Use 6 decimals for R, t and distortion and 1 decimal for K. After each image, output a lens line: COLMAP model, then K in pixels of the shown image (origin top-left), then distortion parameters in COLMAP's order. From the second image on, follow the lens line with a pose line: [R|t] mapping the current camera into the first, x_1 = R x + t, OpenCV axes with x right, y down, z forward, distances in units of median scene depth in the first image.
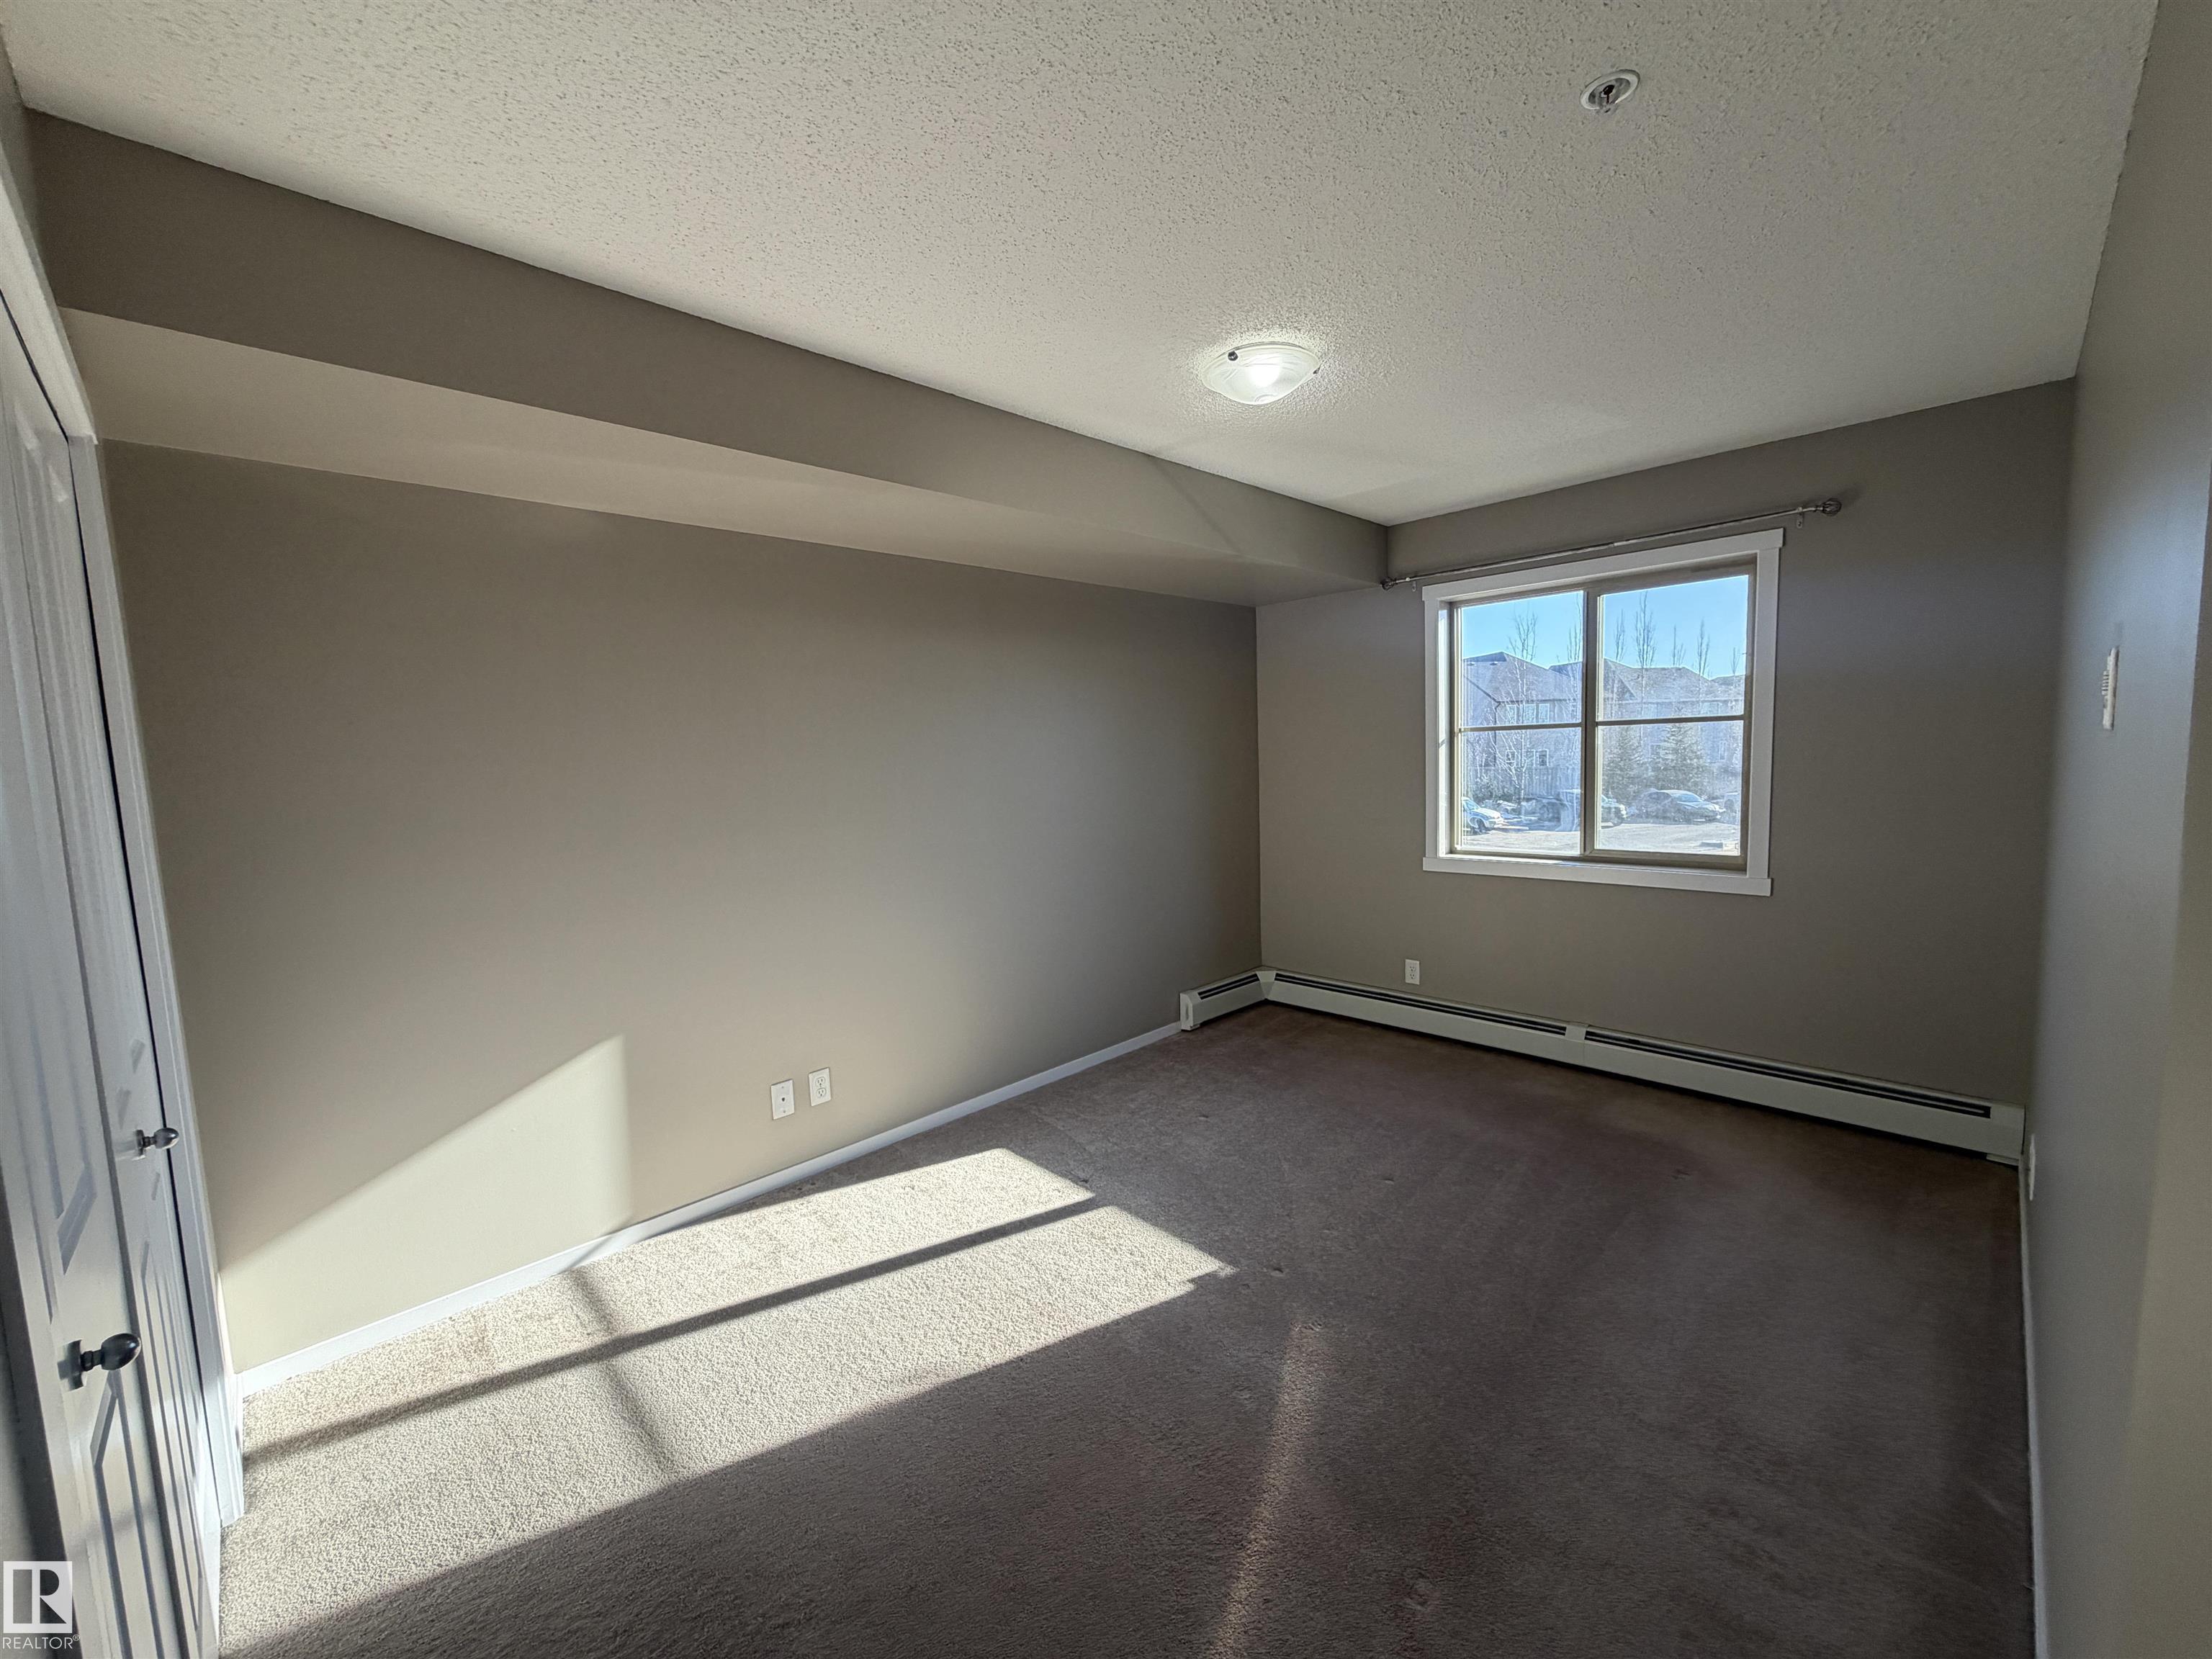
lens RADIAL K [[878.2, 0, 1110.2], [0, 878.2, 824.2], [0, 0, 1]] dist [-0.000713, 0.000745]
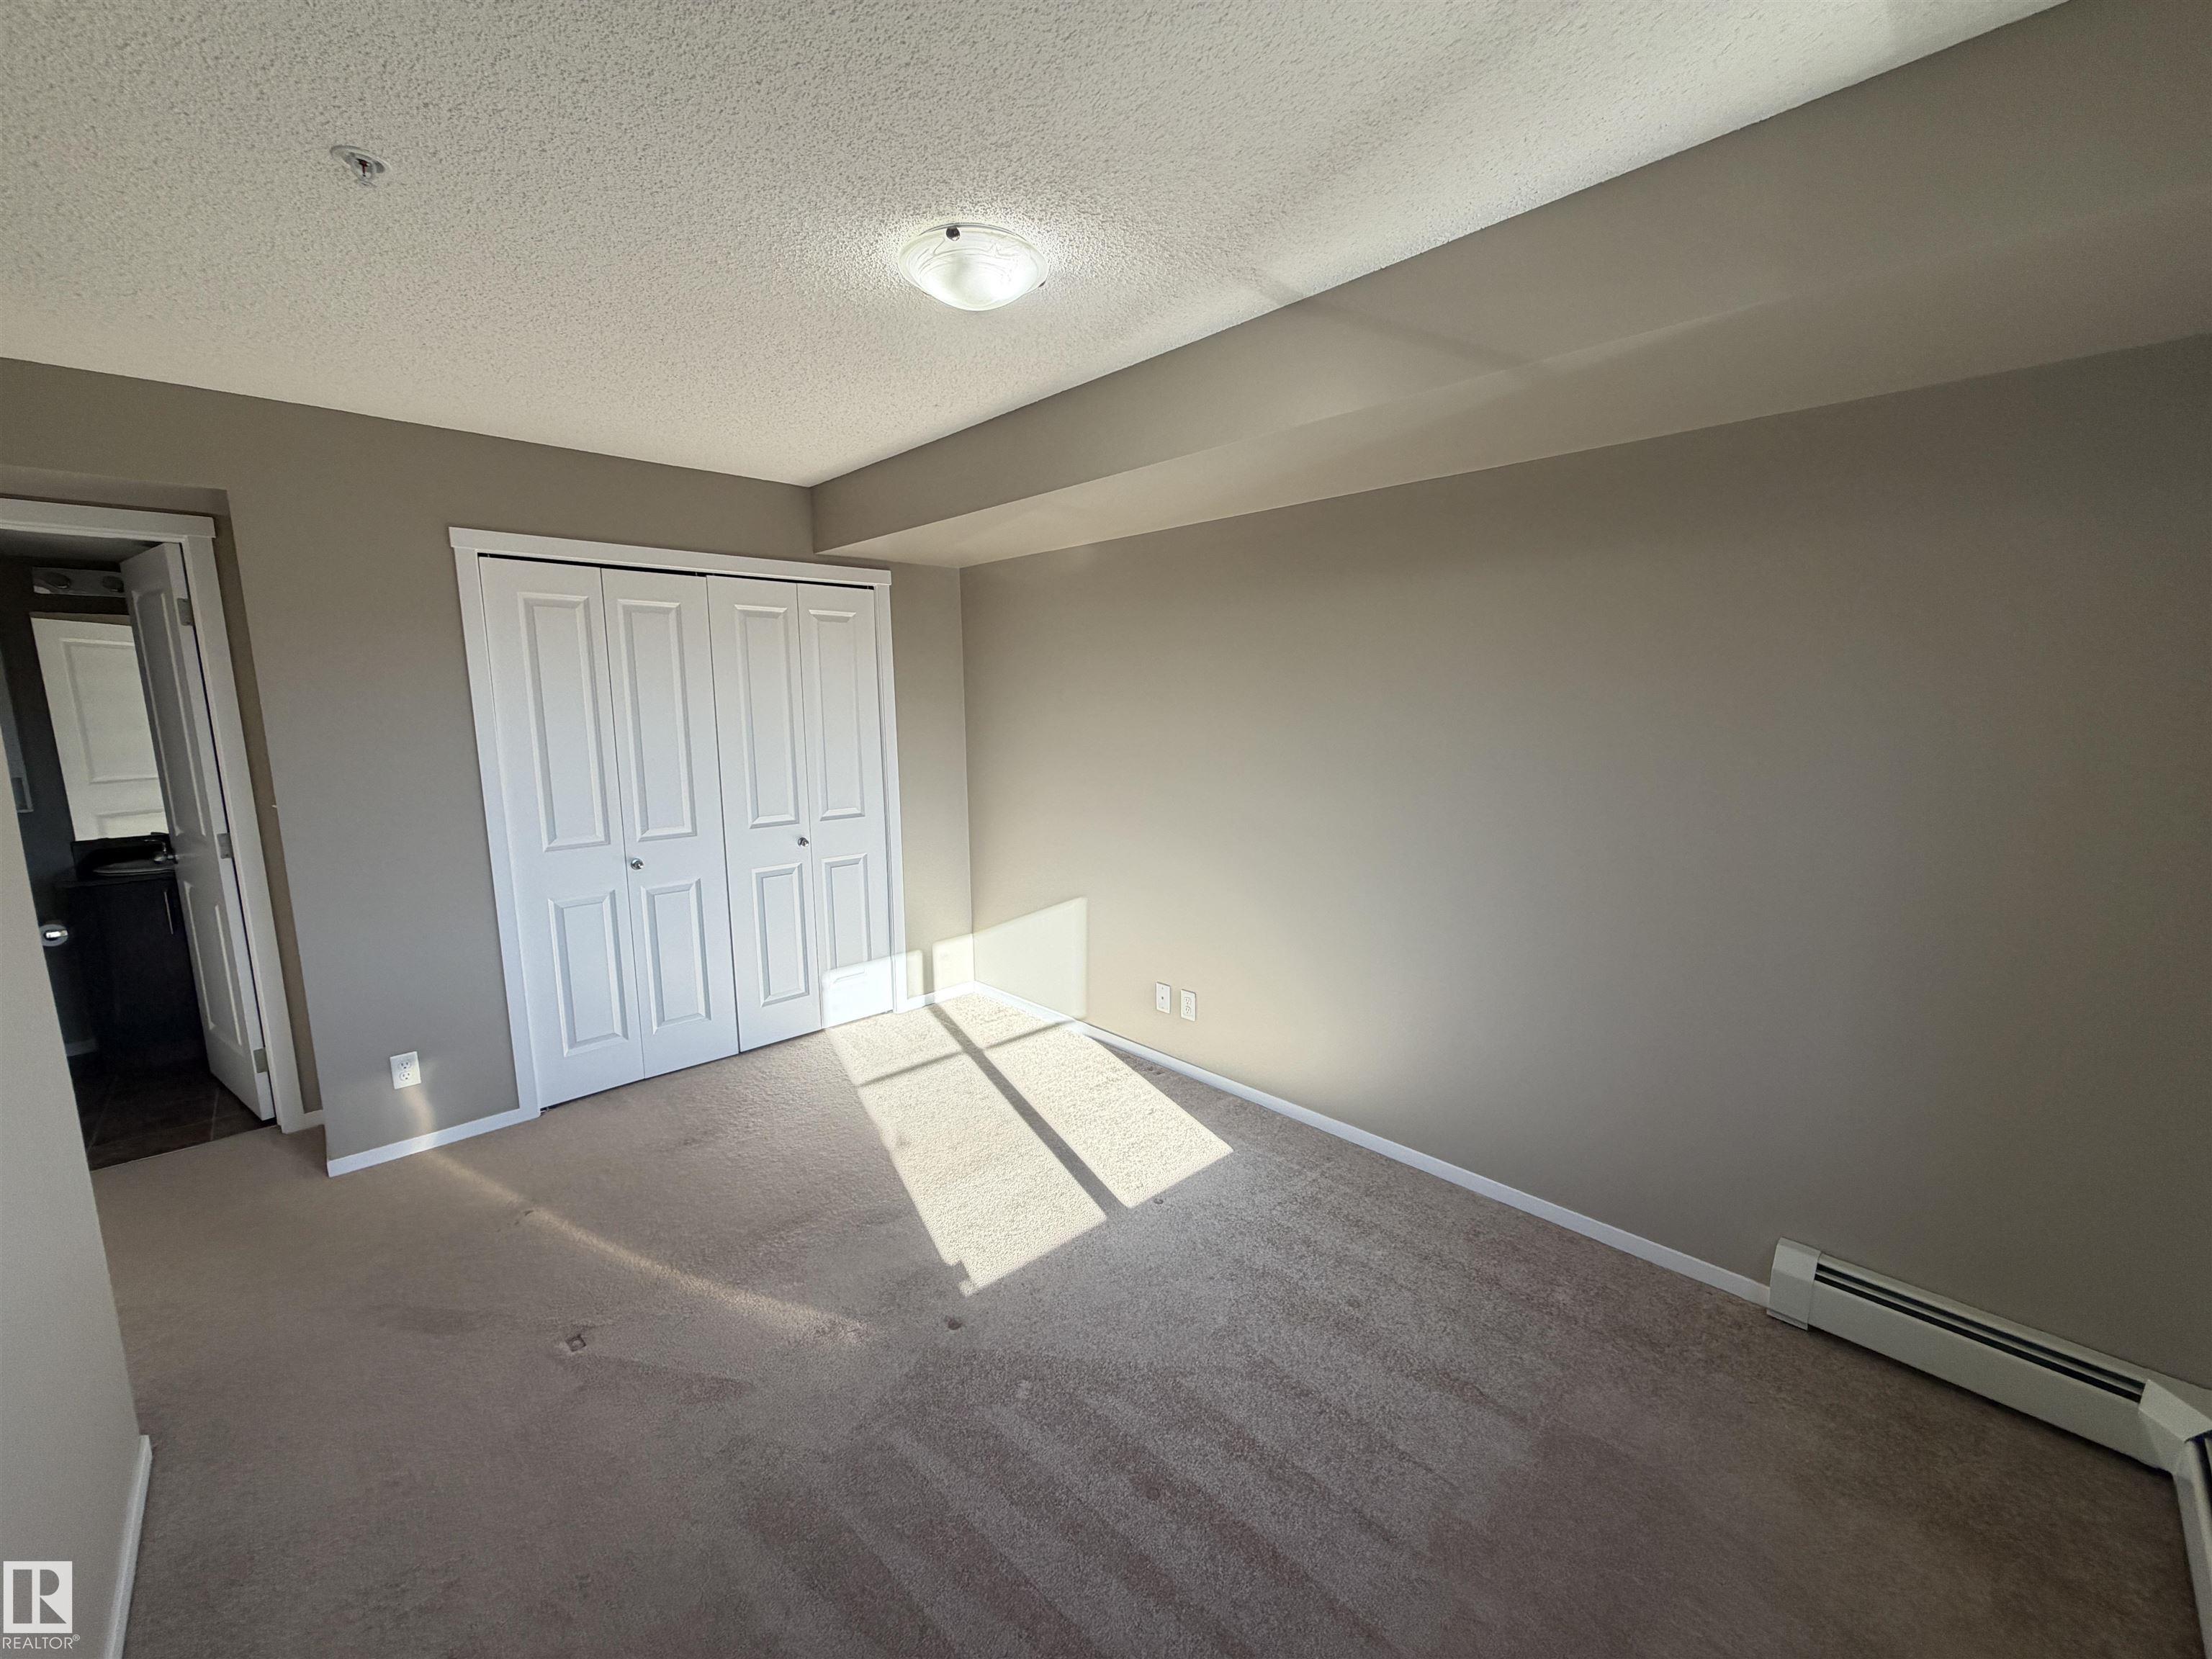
lens RADIAL K [[878.2, 0, 1125.0], [0, 878.2, 843.0], [0, 0, 1]] dist [-0.000713, 0.000745]
pose [[-0.010255, 0.193248, -0.981096, 0.829063], [-0.087026, 0.977253, 0.193401, -0.138984], [0.996153, 0.087364, 0.006796, 0.955330]]
